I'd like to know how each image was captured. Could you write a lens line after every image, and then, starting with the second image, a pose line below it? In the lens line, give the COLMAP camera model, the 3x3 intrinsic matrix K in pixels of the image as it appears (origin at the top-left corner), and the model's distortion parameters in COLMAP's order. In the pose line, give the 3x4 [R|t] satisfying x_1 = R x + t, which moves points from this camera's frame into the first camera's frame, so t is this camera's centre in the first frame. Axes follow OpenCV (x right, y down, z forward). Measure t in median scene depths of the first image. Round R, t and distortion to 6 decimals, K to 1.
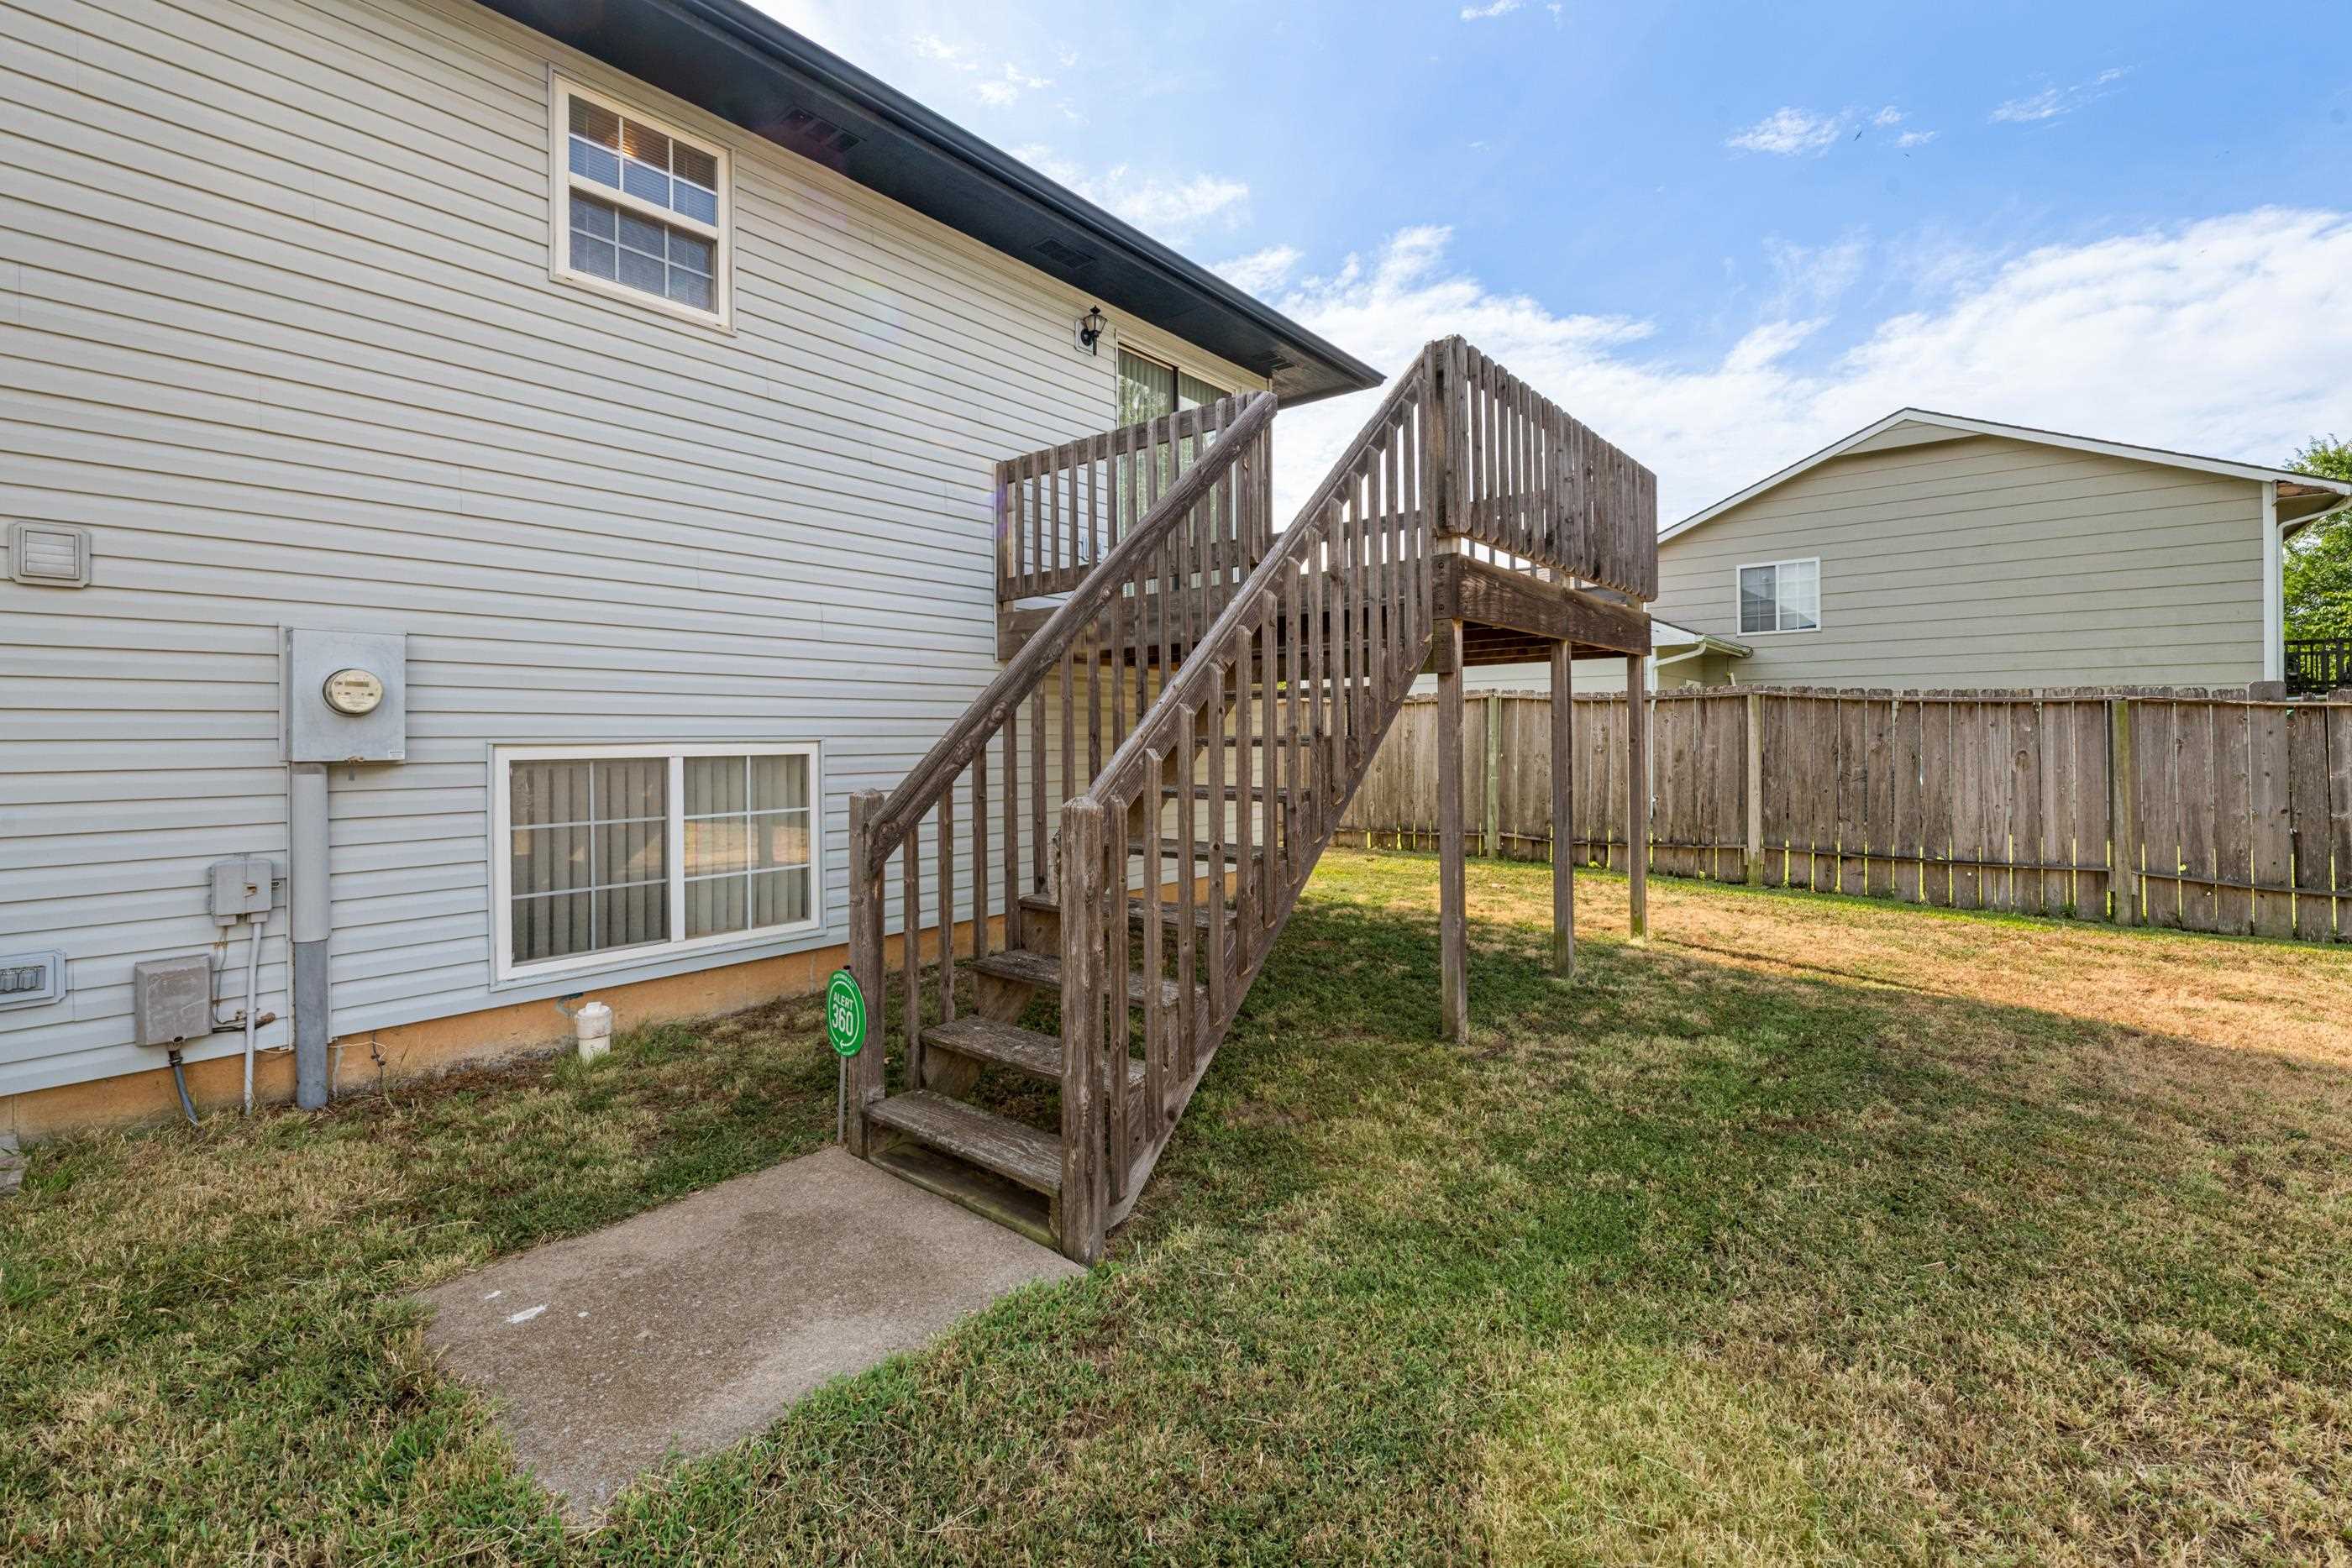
lens RADIAL K [[1022.0, 0, 1183.7], [0, 1022.0, 732.4], [0, 0, 1]] dist [-0.000712, -0.000558]
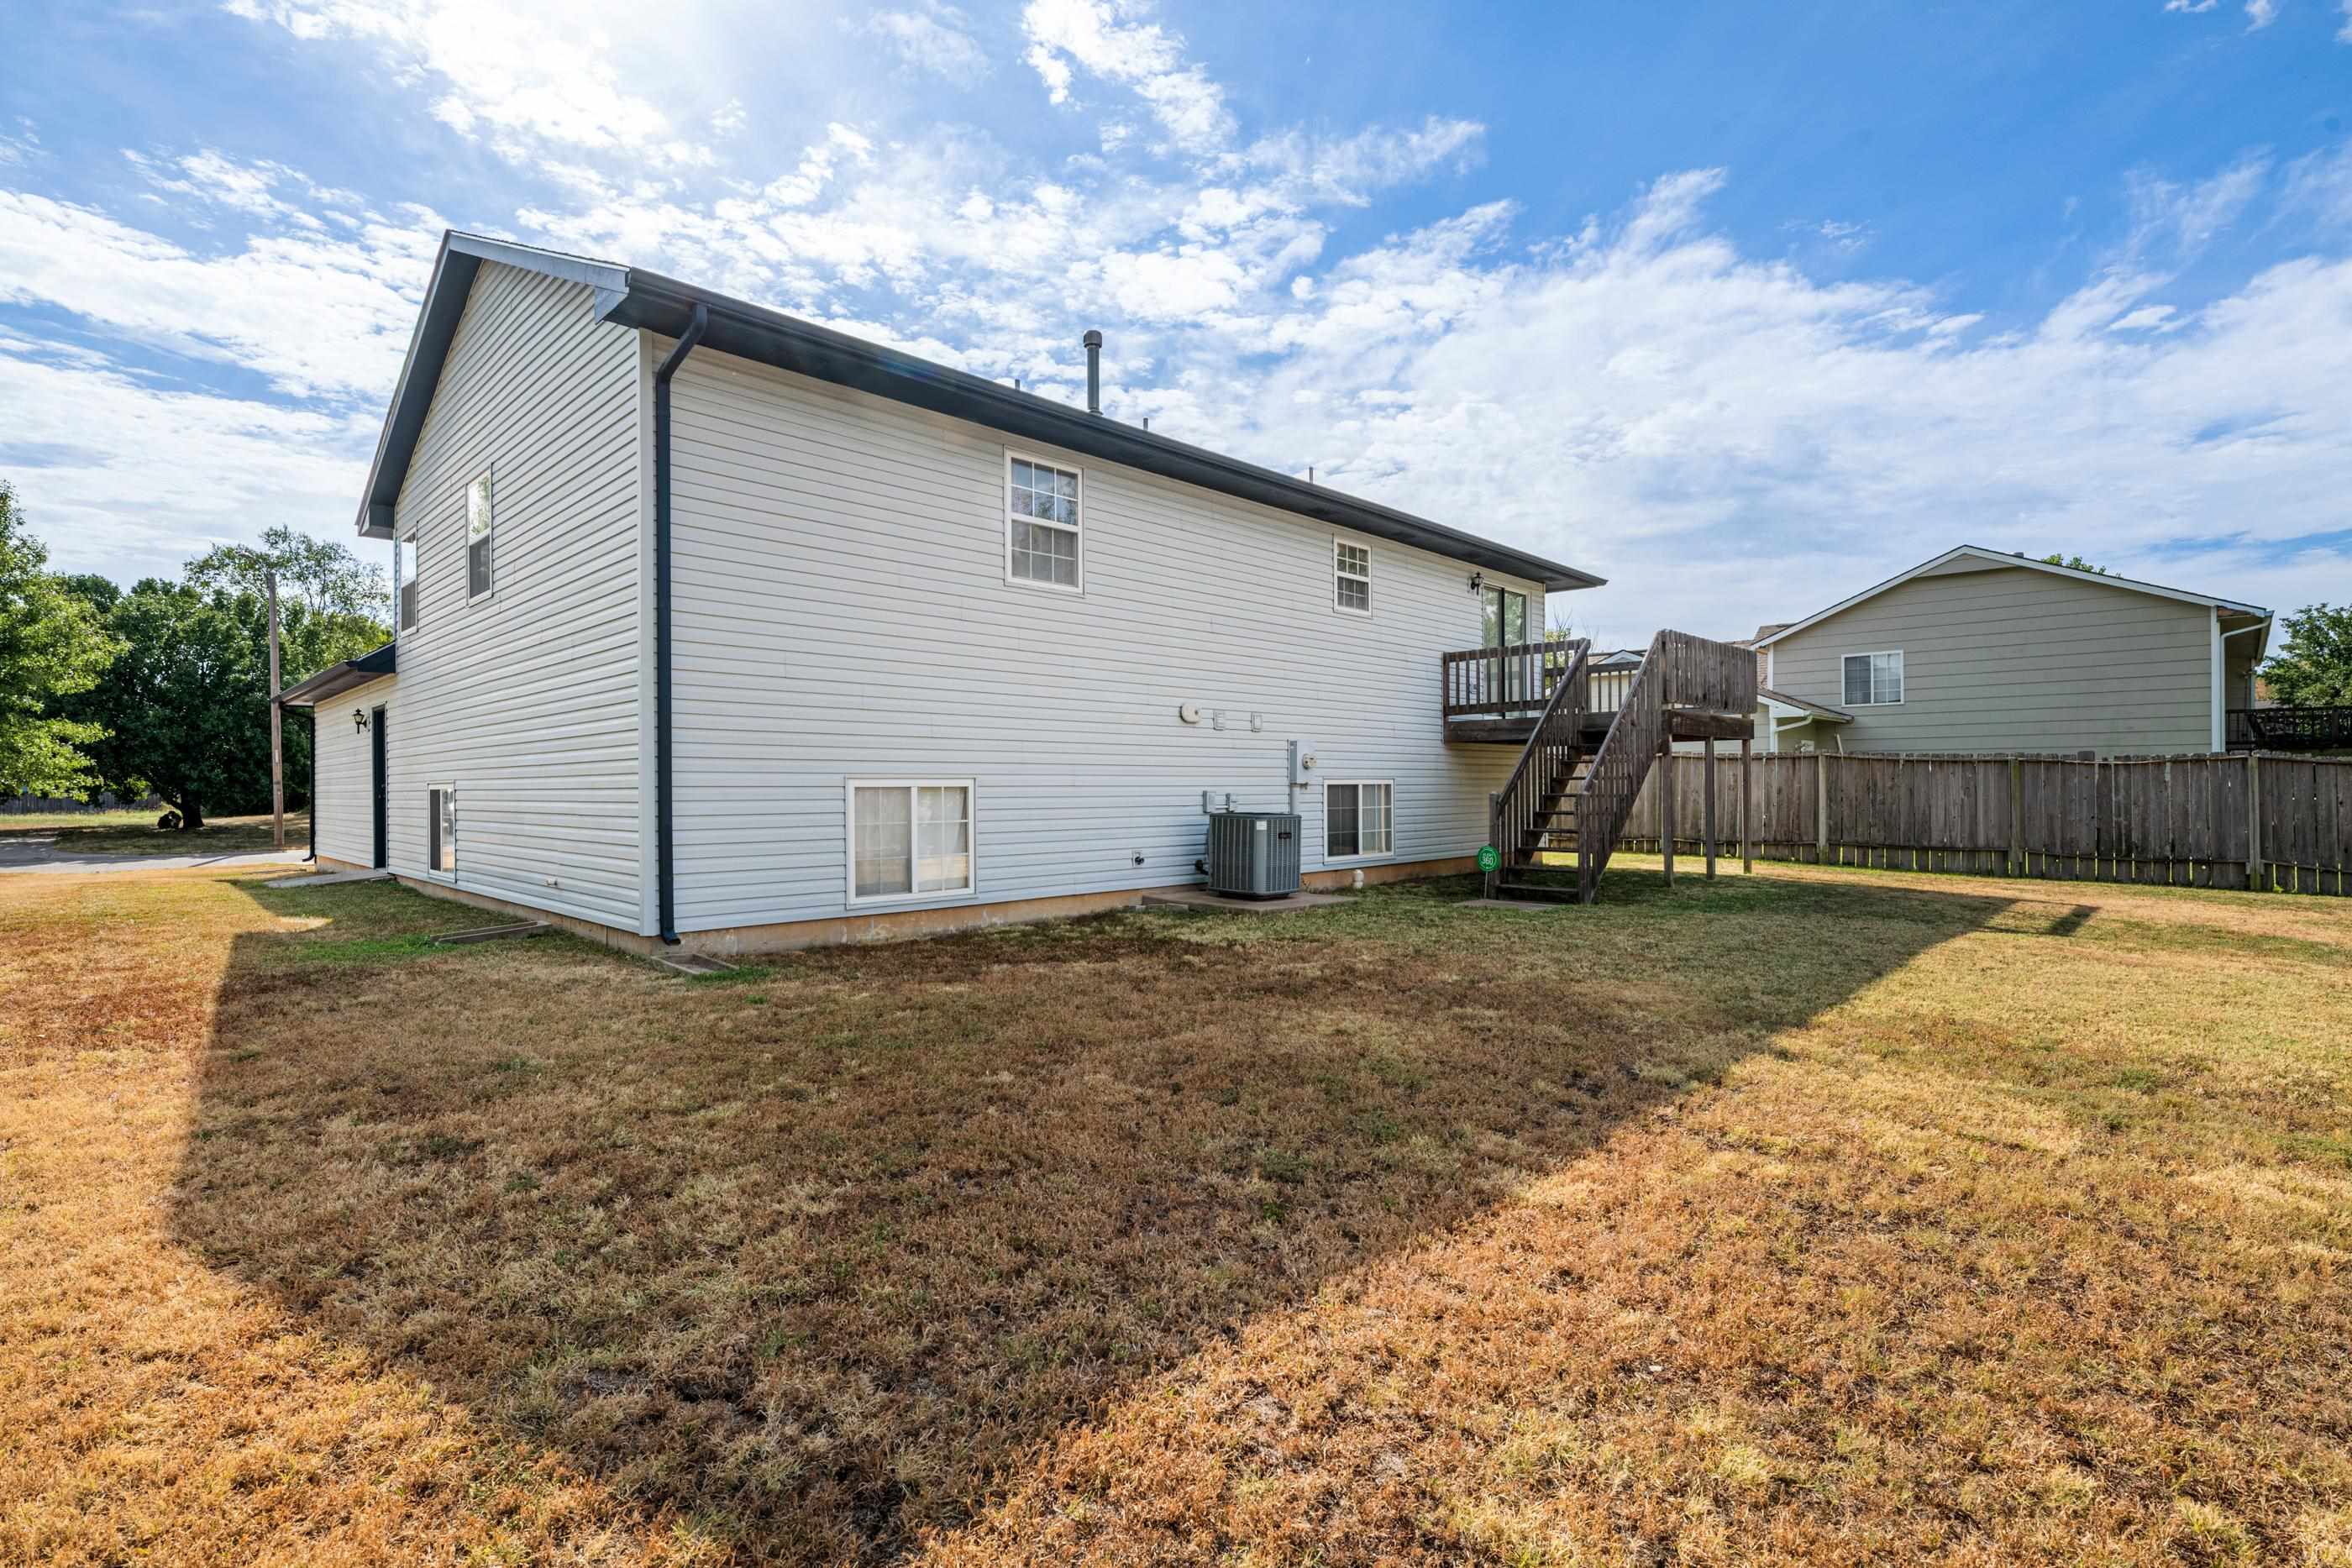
lens RADIAL K [[1129.8, 0, 1171.9], [0, 1129.8, 778.6], [0, 0, 1]] dist [0.000914, -0.002859]
pose [[0.996407, 0.001622, -0.084678, -0.459592], [-0.001819, 0.999996, -0.002240, 0.010558], [0.084674, 0.002386, 0.996406, -1.207078]]
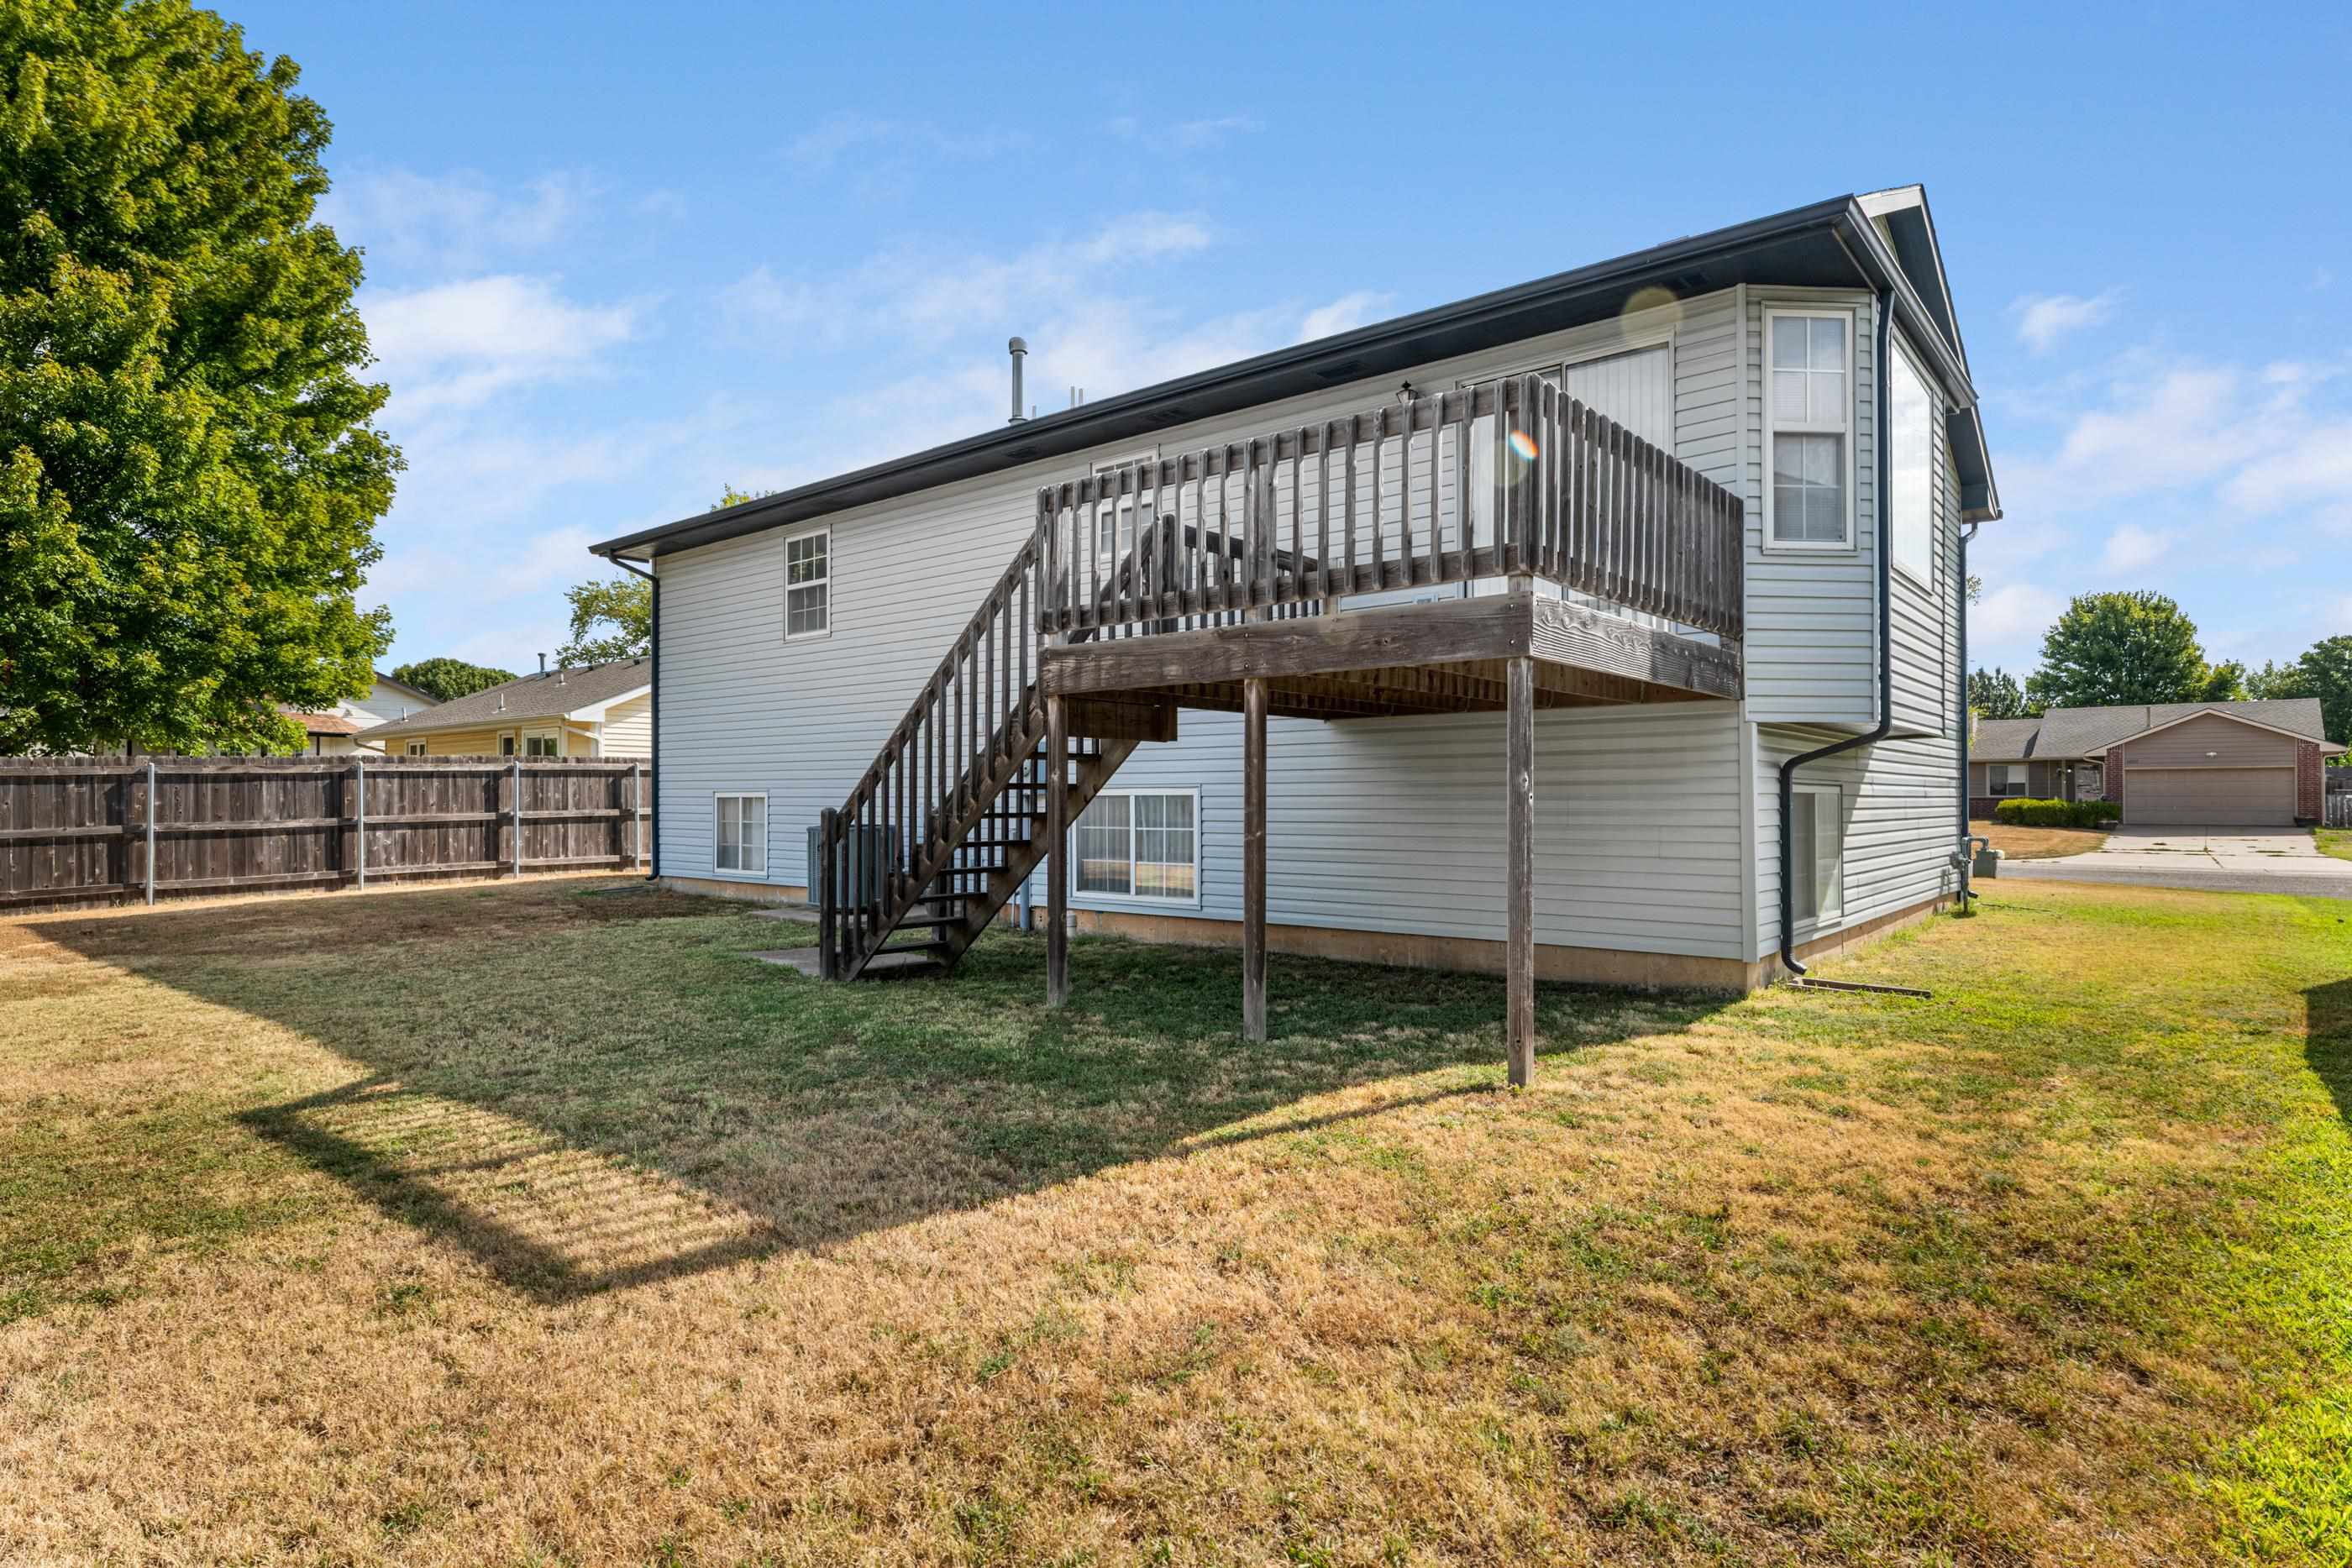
lens RADIAL K [[1244.3, 0, 1169.8], [0, 1244.3, 789.4], [0, 0, 1]] dist [-0.001852, 0.000571]
pose [[-0.015296, 0.001823, -0.999881, 1.115997], [0.007295, 0.999972, 0.001712, 0.006976], [0.999856, -0.007268, -0.015309, 0.698222]]
